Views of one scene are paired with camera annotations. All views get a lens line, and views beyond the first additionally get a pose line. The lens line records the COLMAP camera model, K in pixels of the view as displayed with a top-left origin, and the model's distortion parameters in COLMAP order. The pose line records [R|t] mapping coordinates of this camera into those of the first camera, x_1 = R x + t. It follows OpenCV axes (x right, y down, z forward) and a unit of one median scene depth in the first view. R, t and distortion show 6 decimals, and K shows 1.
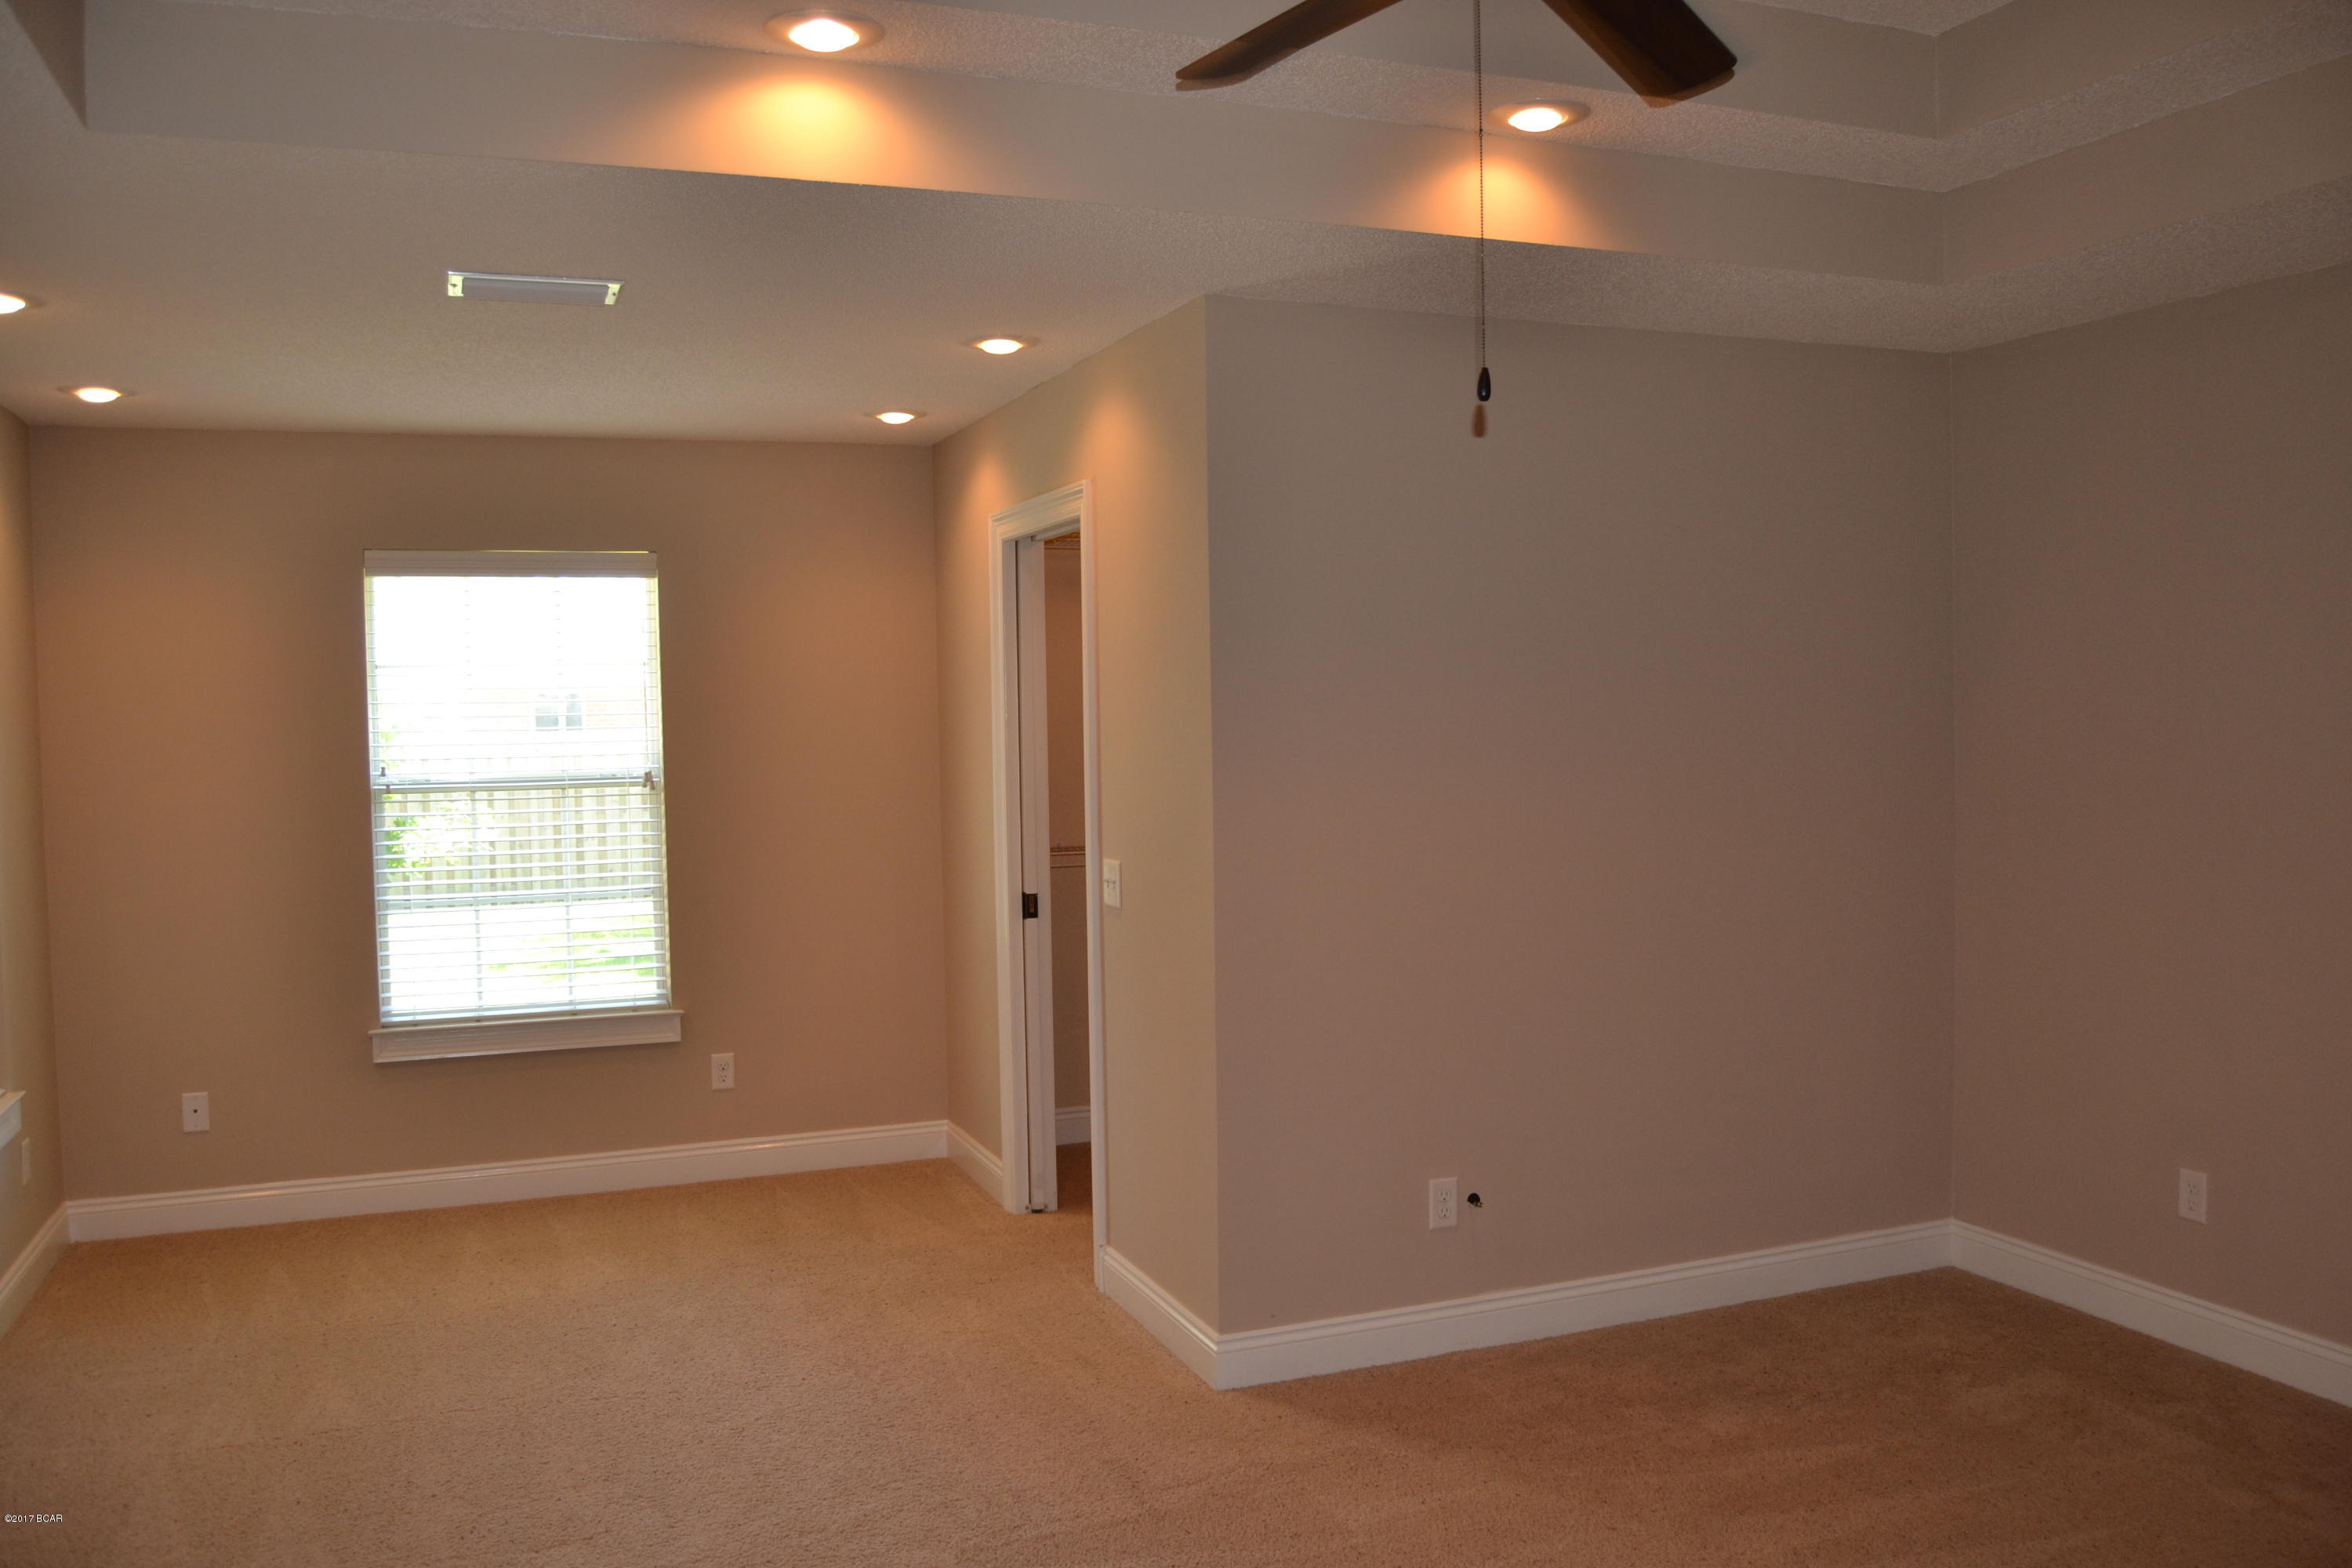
lens RADIAL K [[1863.5, 0, 1177.4], [0, 1863.5, 787.9], [0, 0, 1]] dist [-0.098345, 0.047225]
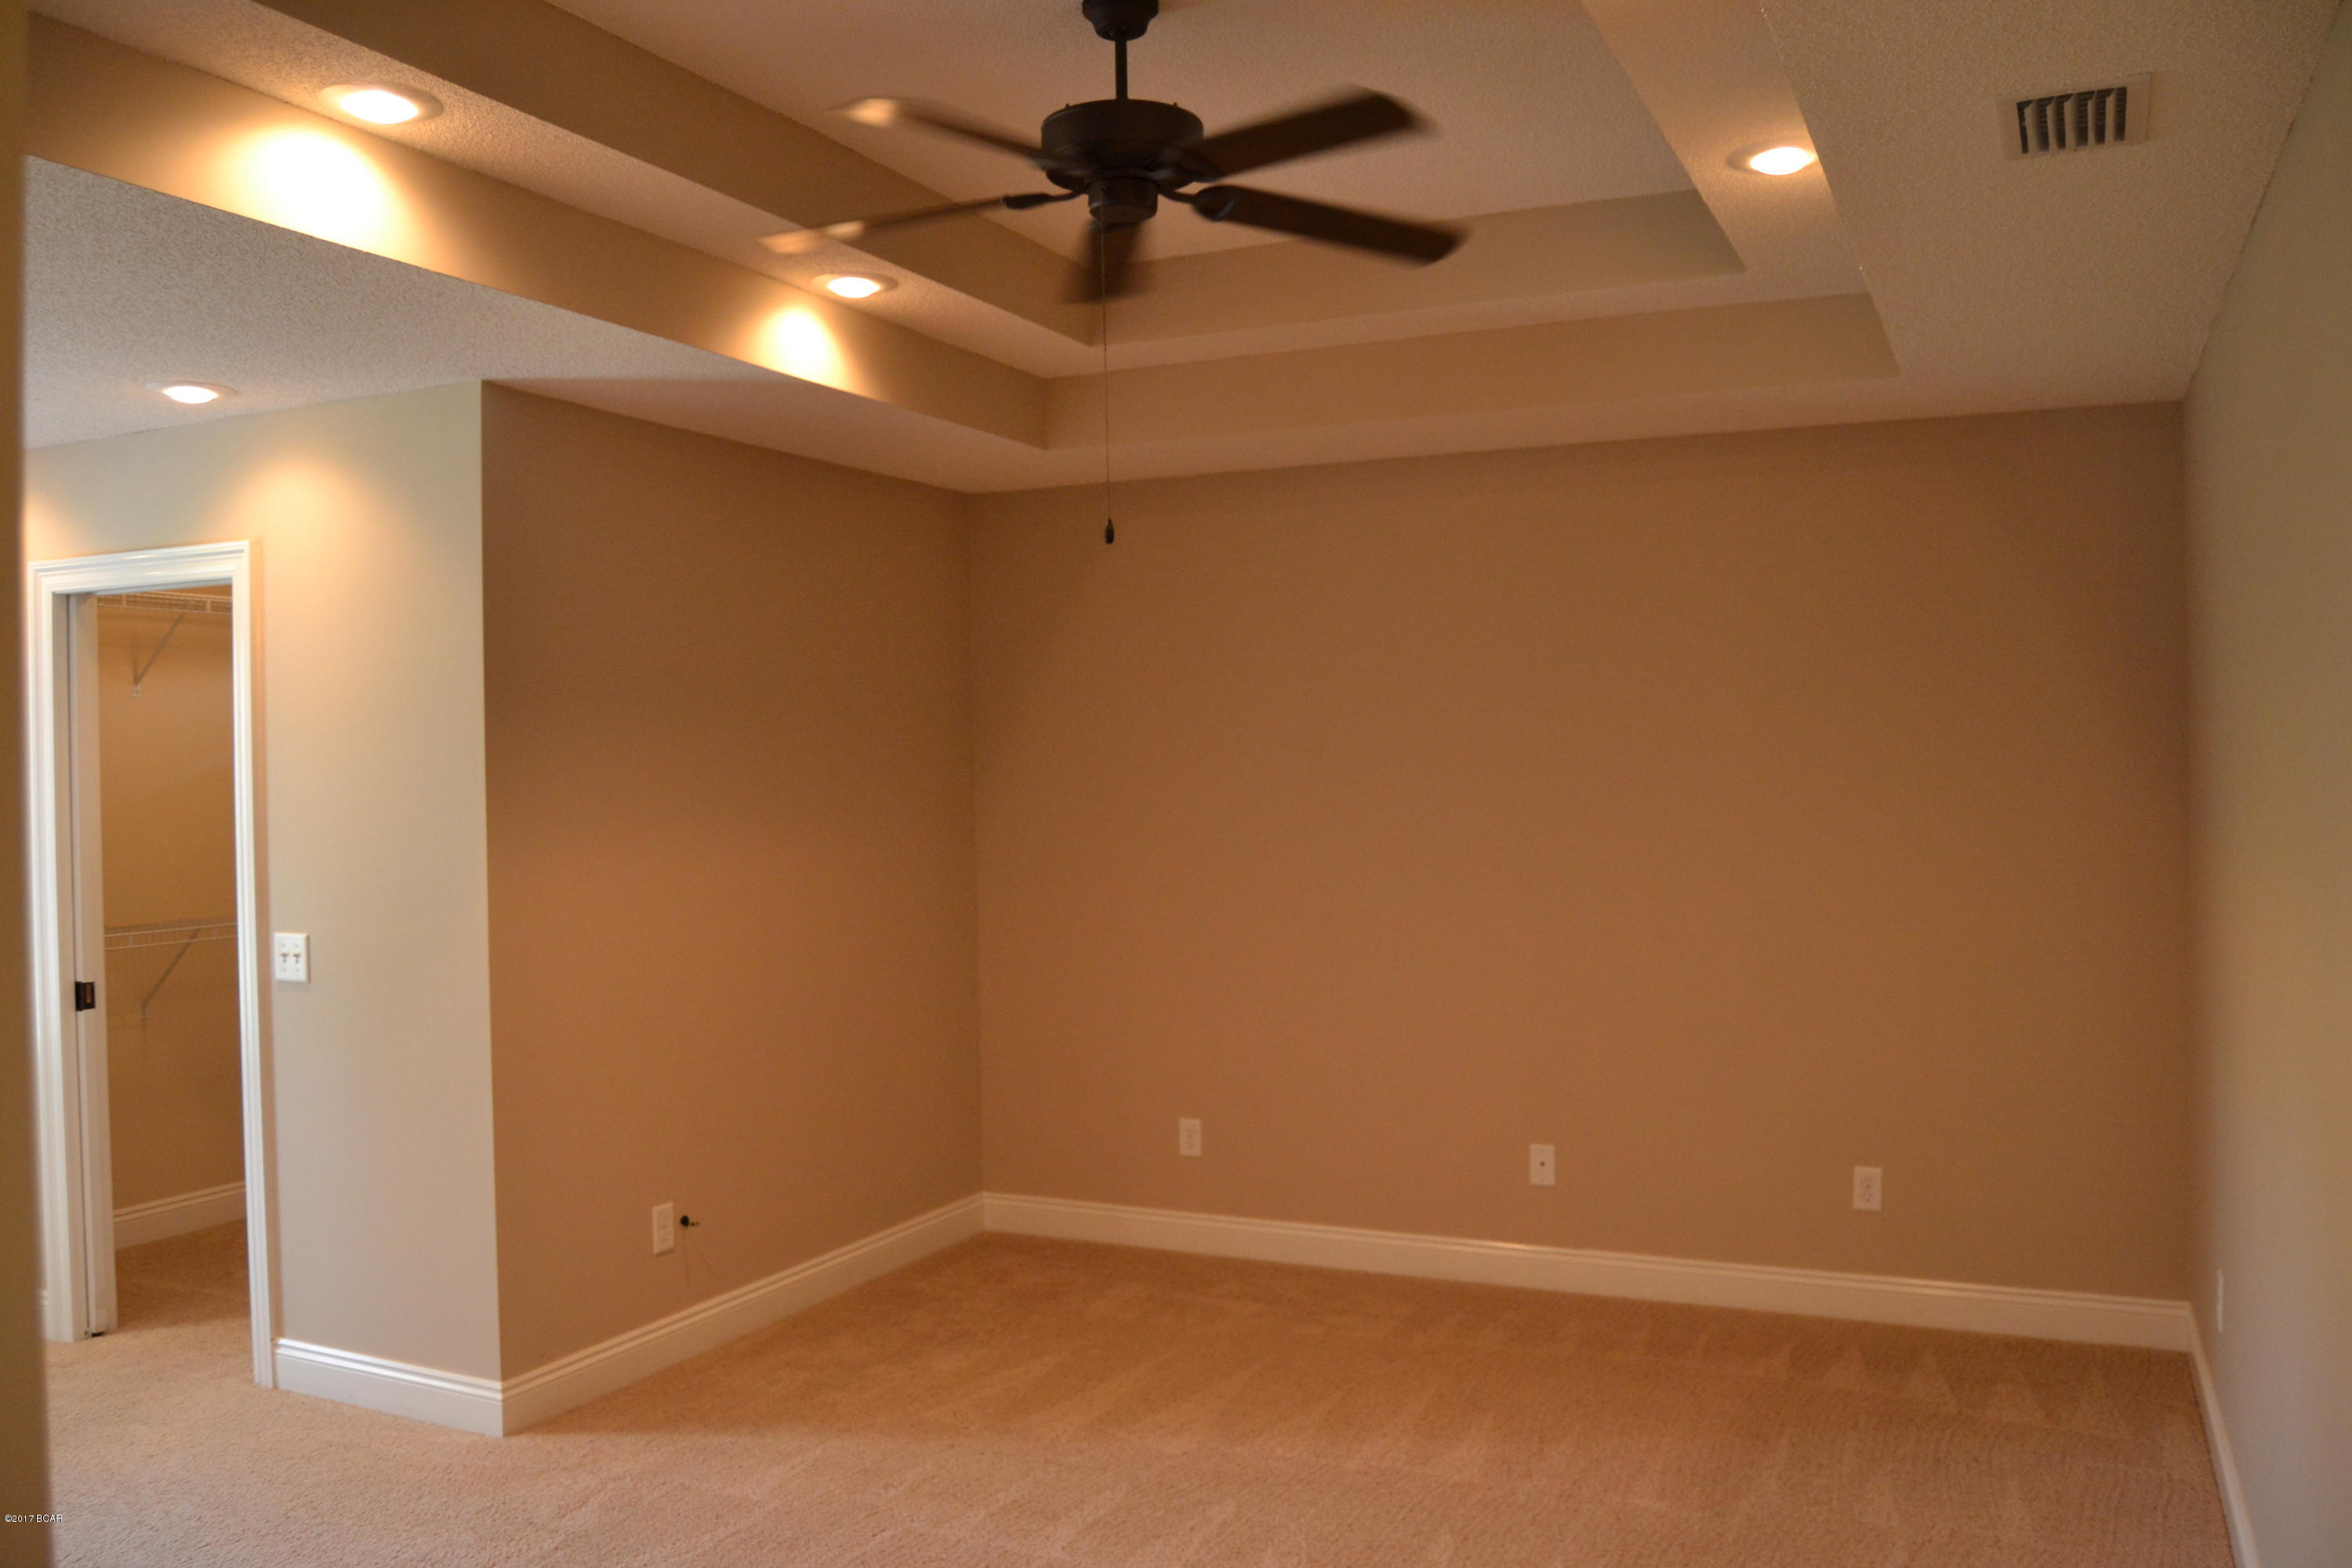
lens RADIAL K [[1863.5, 0, 1162.8], [0, 1863.5, 780.6], [0, 0, 1]] dist [-0.098345, 0.047225]
pose [[0.731495, 0.002015, 0.681844, -0.381090], [0.030278, 0.998913, -0.035435, 0.007386], [-0.681174, 0.046565, 0.730639, -0.009877]]
